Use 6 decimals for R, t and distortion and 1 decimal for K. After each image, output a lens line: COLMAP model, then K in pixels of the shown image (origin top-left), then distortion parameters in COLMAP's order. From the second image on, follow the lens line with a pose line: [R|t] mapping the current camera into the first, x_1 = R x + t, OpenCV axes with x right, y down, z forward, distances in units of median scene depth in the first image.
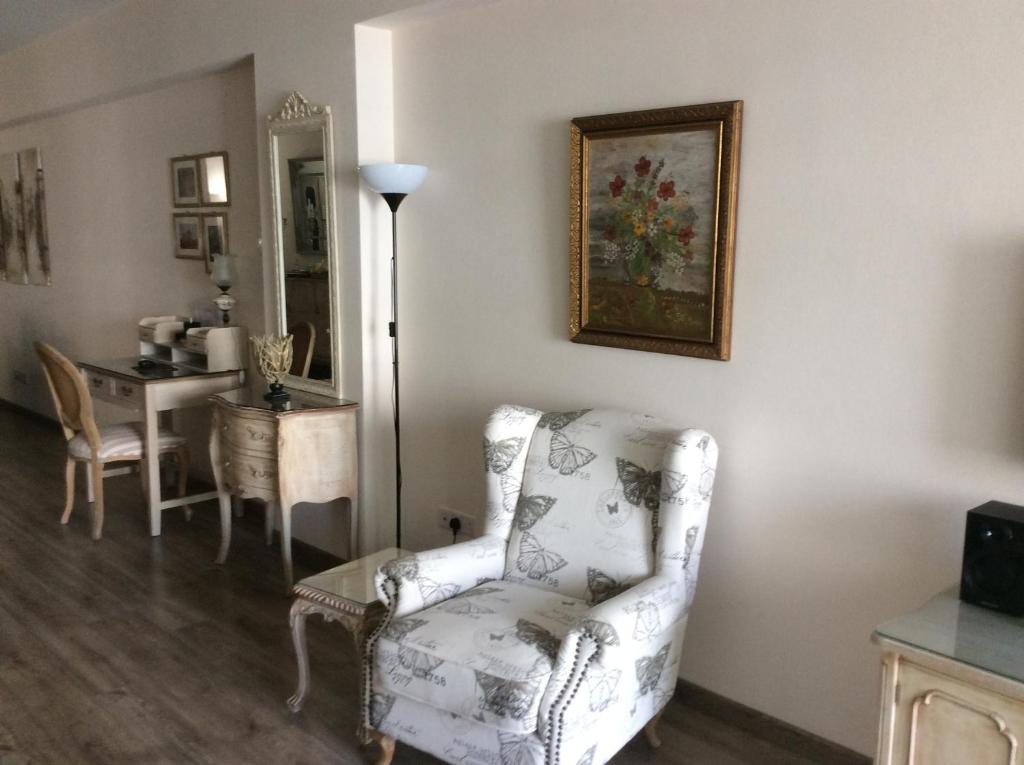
lens RADIAL K [[850.1, 0, 509.0], [0, 850.1, 379.4], [0, 0, 1]] dist [0.109631, -0.224329]
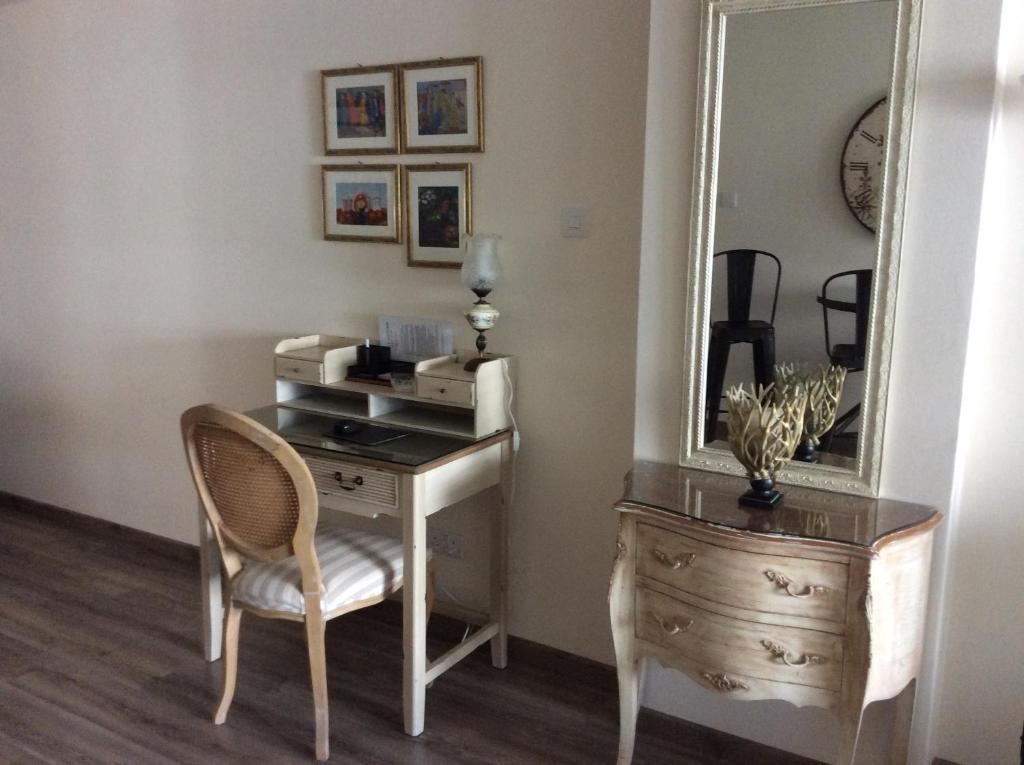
lens RADIAL K [[850.1, 0, 509.0], [0, 850.1, 379.4], [0, 0, 1]] dist [0.109631, -0.224329]
pose [[0.969585, -0.042312, 0.241071, -0.478501], [0.034027, 0.998682, 0.038431, -0.071451], [-0.242380, -0.029059, 0.969746, 0.441627]]
